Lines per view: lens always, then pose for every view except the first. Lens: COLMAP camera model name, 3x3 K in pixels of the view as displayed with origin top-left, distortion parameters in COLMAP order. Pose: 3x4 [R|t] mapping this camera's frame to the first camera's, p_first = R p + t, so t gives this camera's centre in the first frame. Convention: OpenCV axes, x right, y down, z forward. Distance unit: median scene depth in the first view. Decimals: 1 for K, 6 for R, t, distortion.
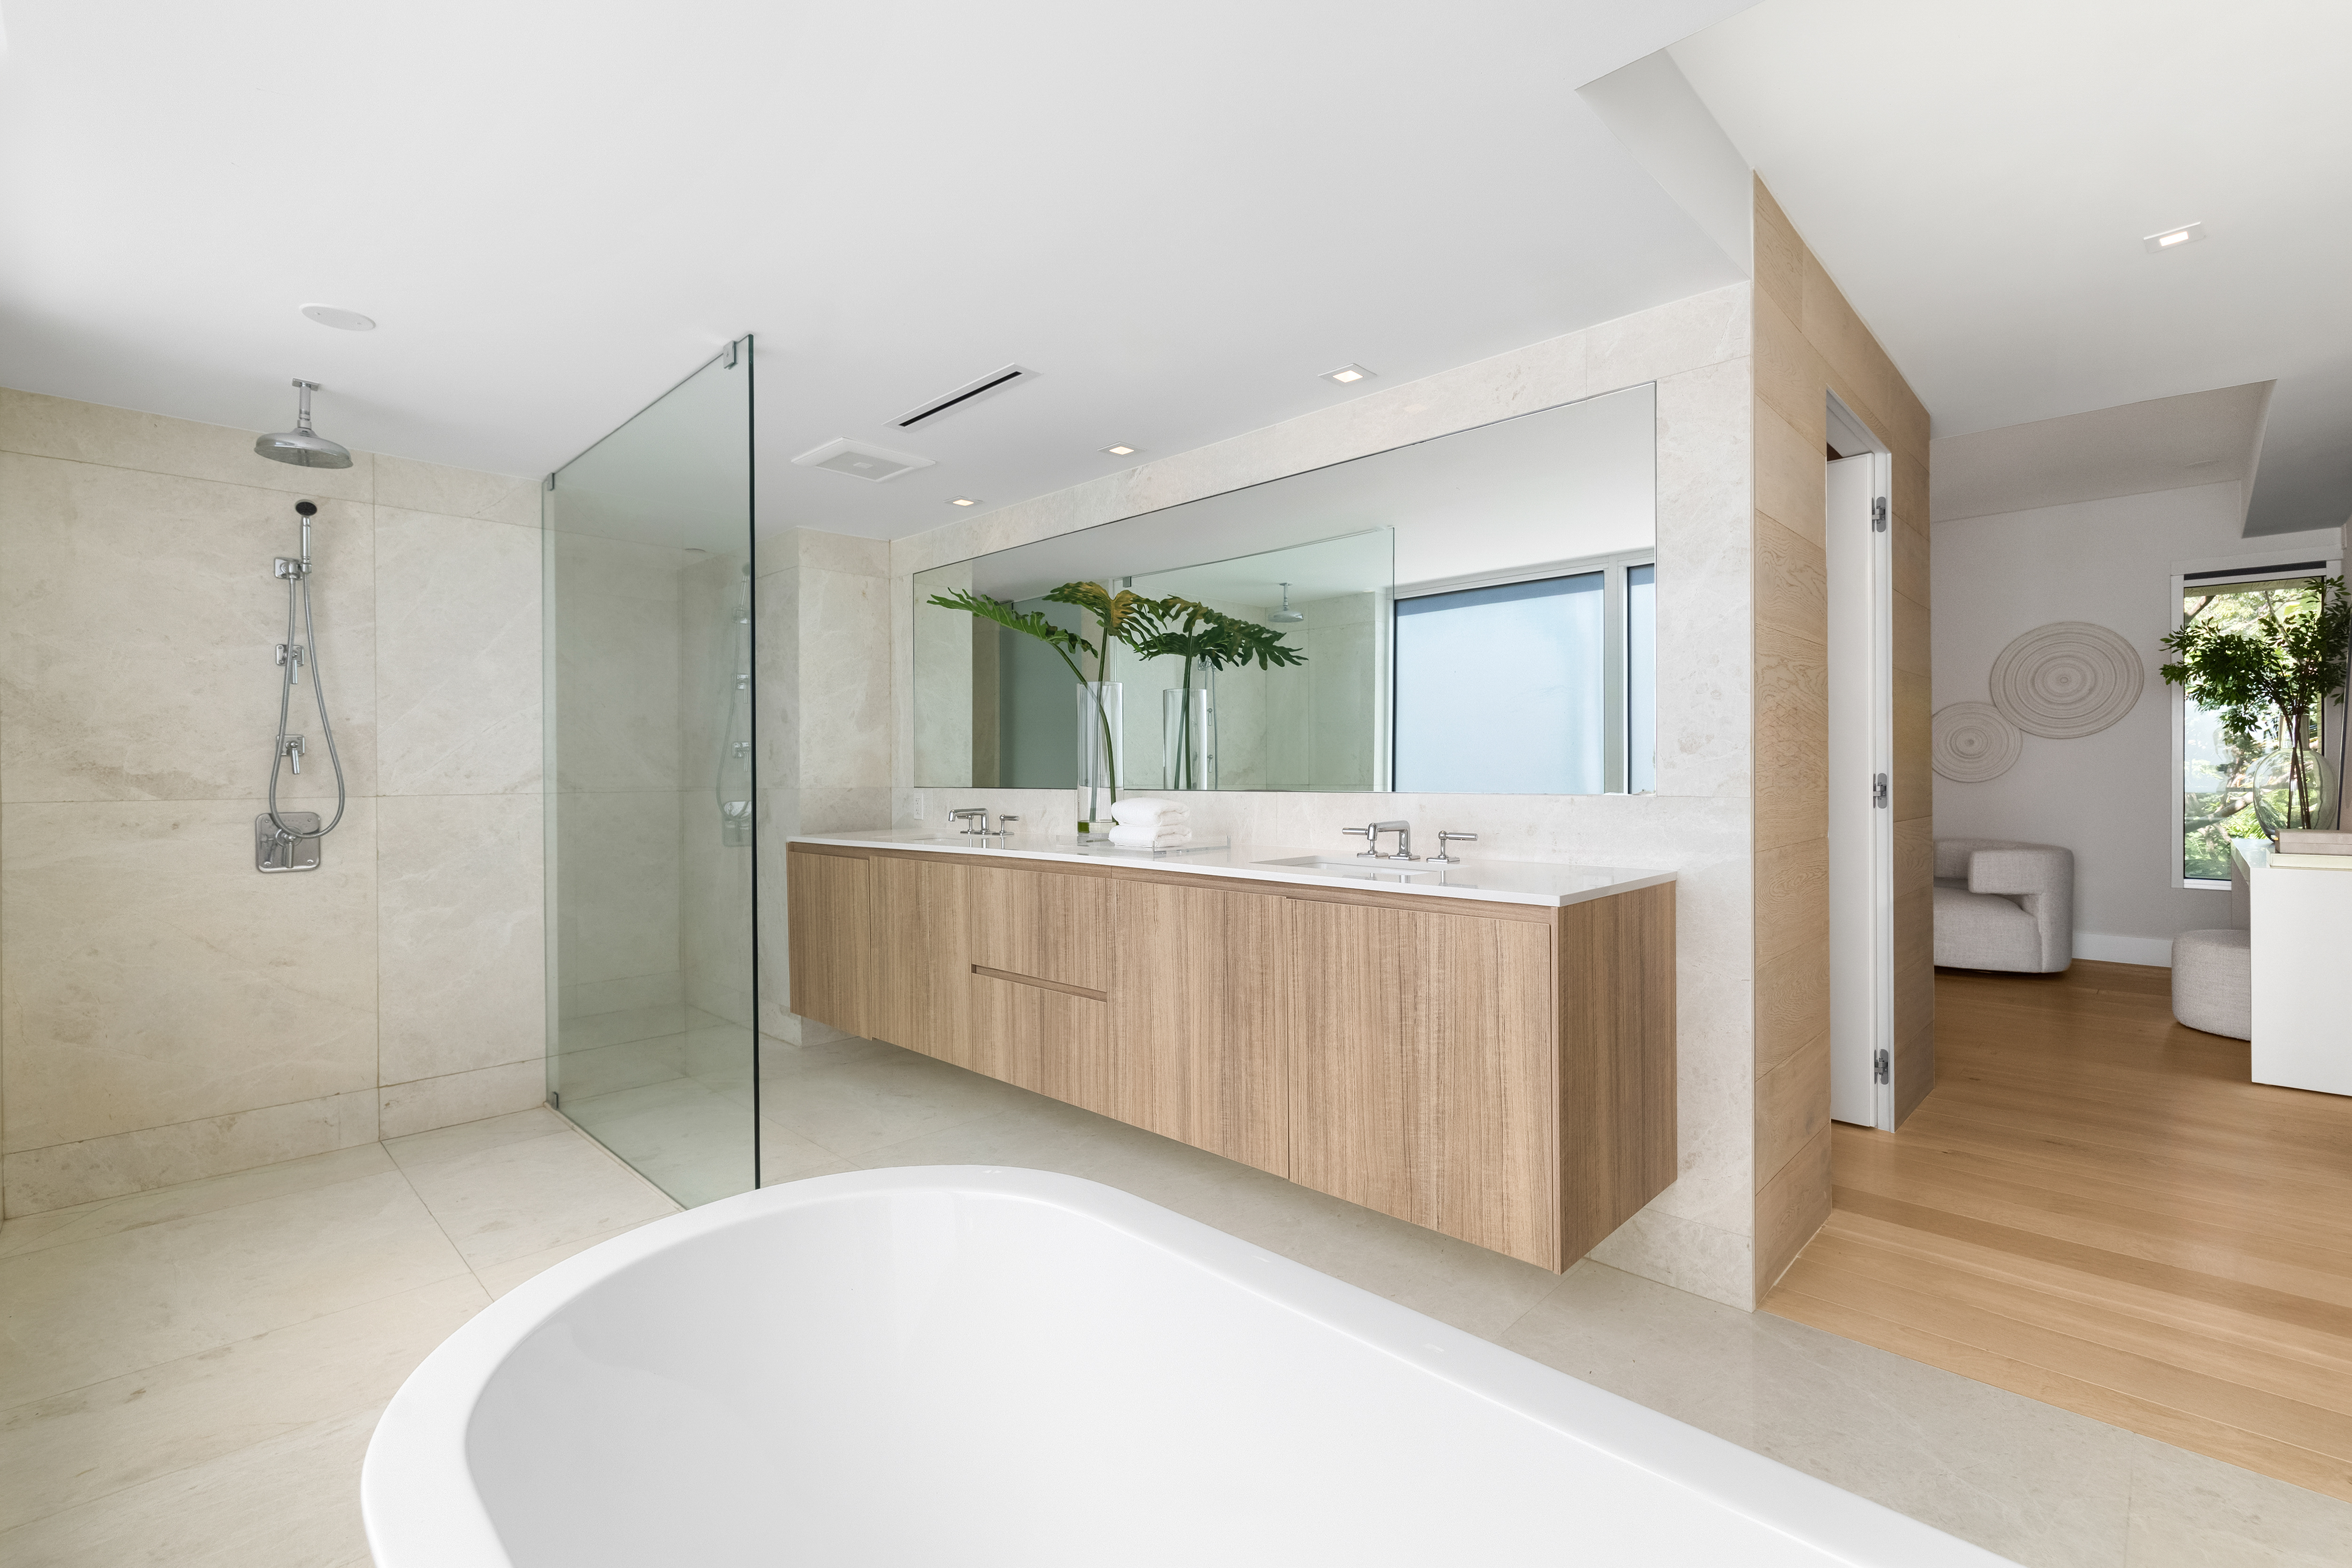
lens RADIAL K [[1049.8, 0, 1170.0], [0, 1049.8, 762.5], [0, 0, 1]] dist [-0.010196, -0.000025]
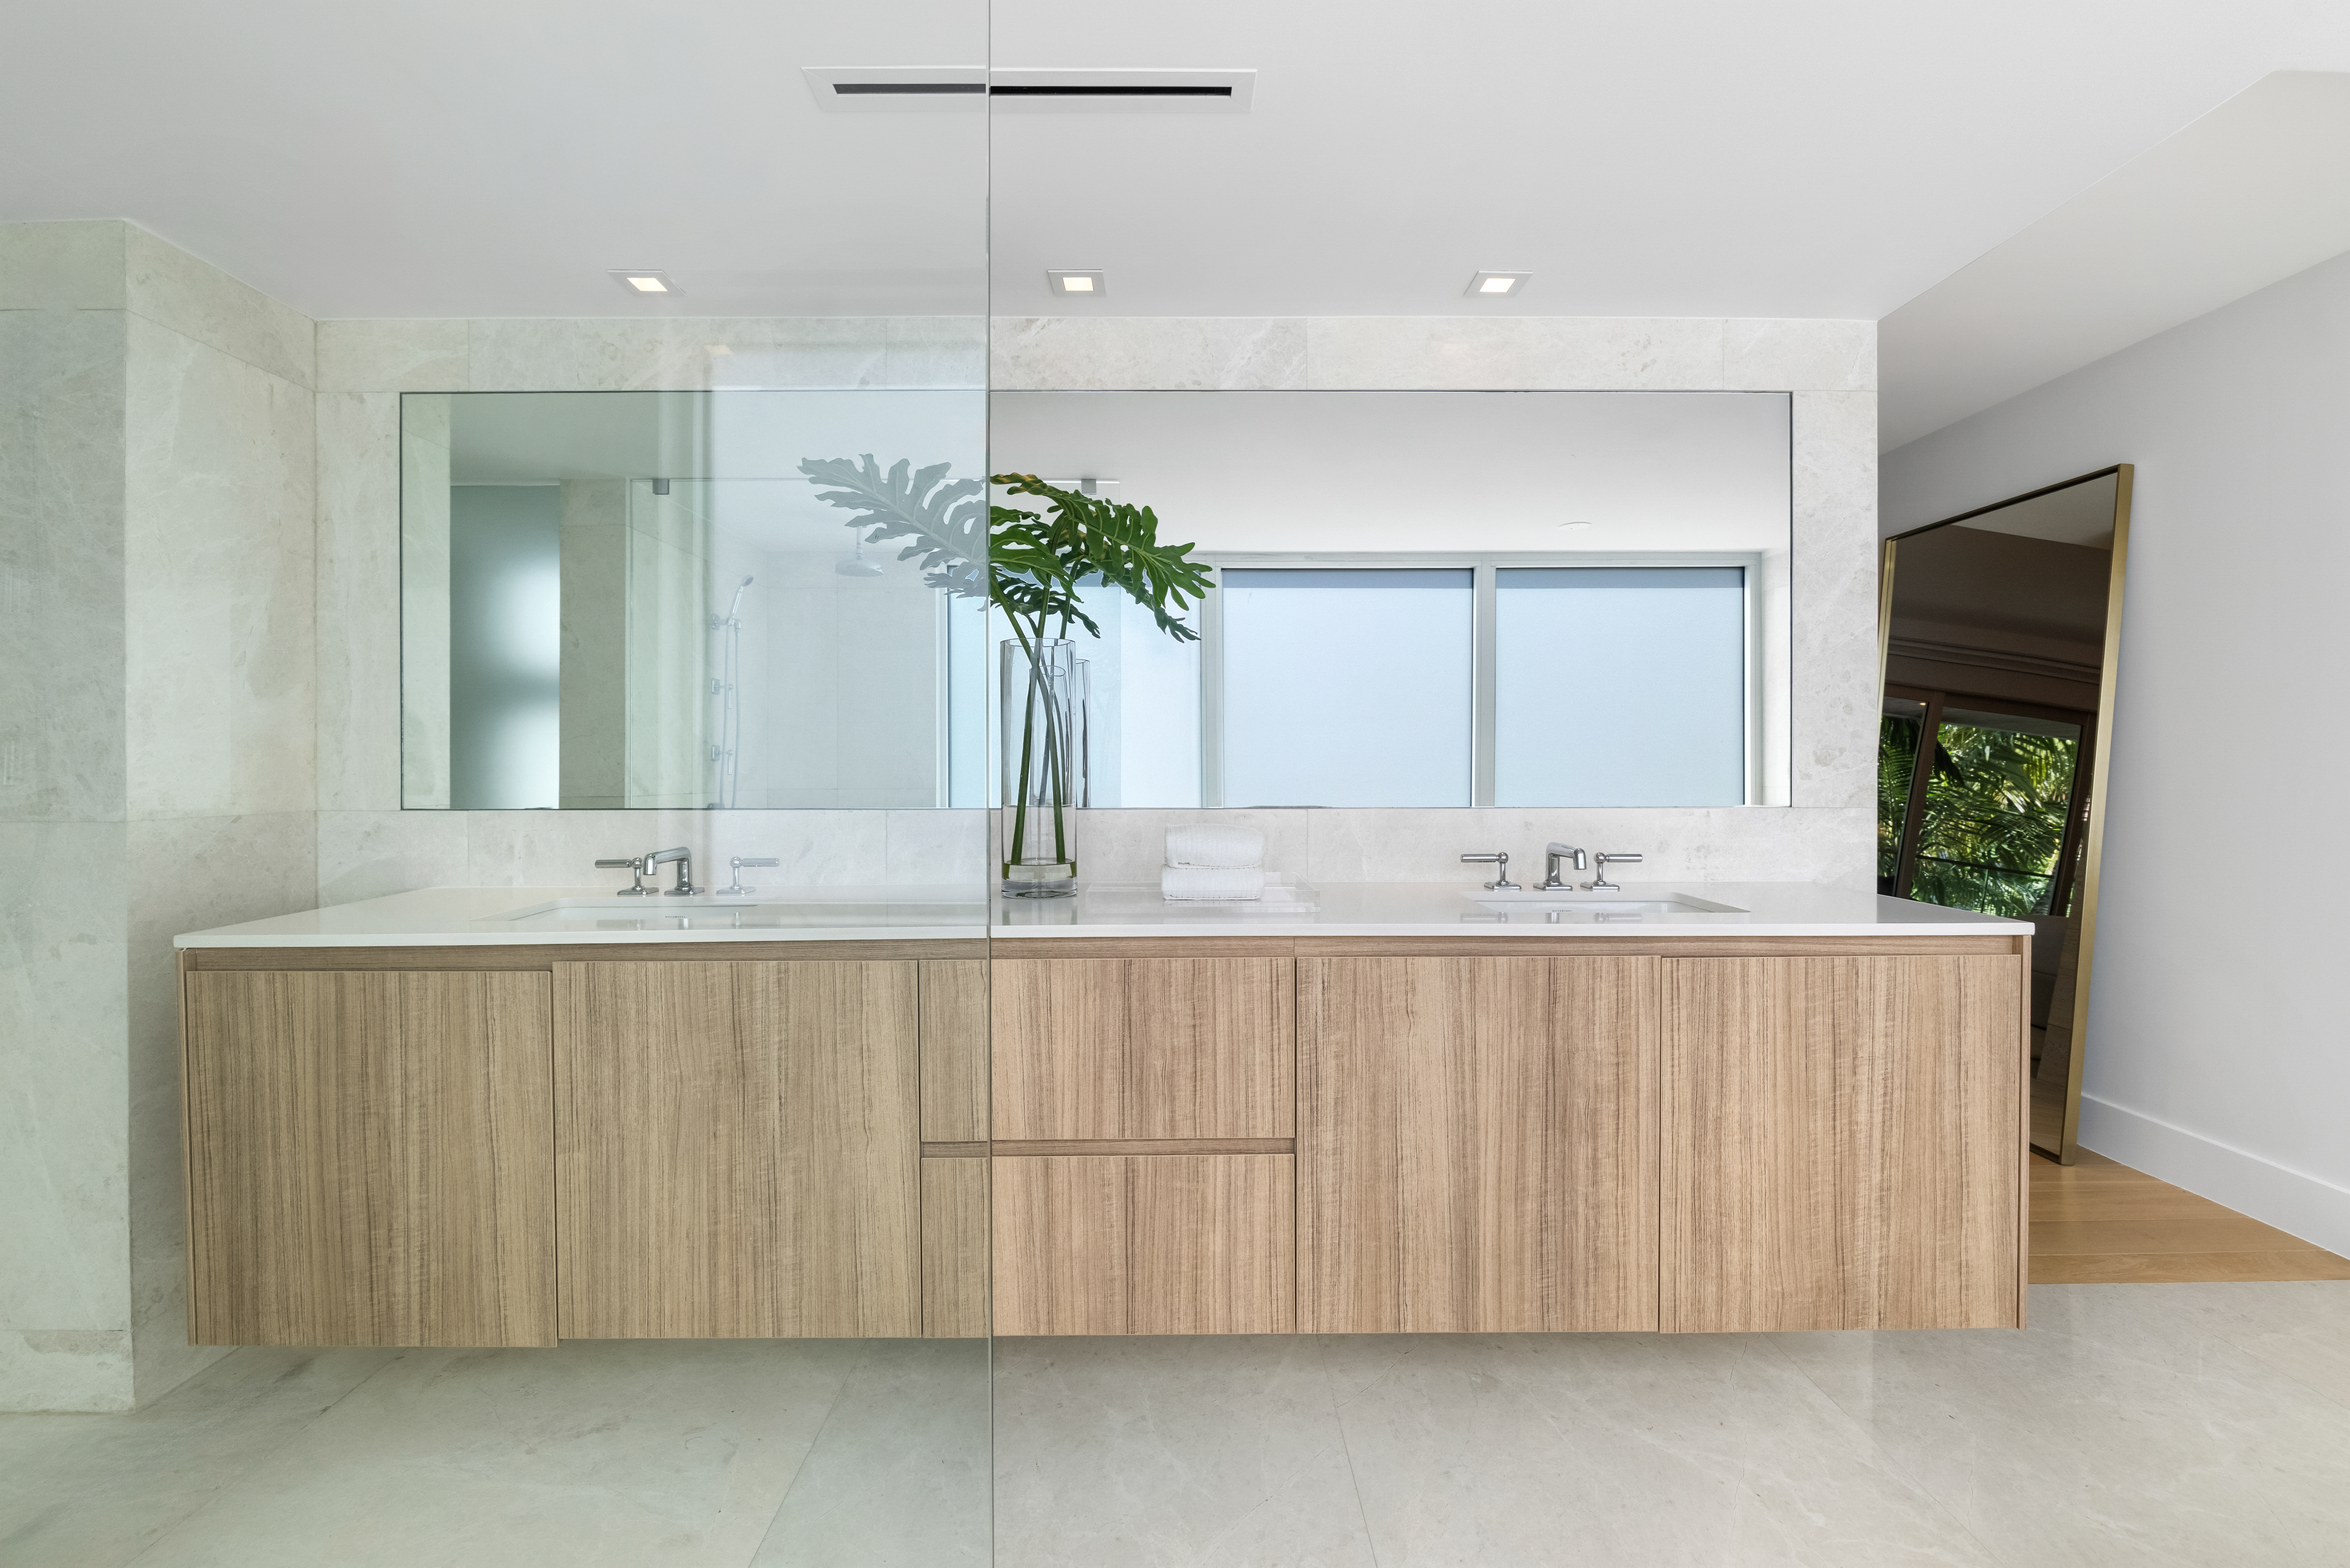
lens RADIAL K [[1049.1, 0, 1169.0], [0, 1049.1, 762.5], [0, 0, 1]] dist [-0.010196, -0.000025]
pose [[0.701796, 0.003865, 0.712368, -0.647620], [-0.008517, 0.999959, 0.002966, -0.008711], [-0.712327, -0.008149, 0.701800, 0.707014]]
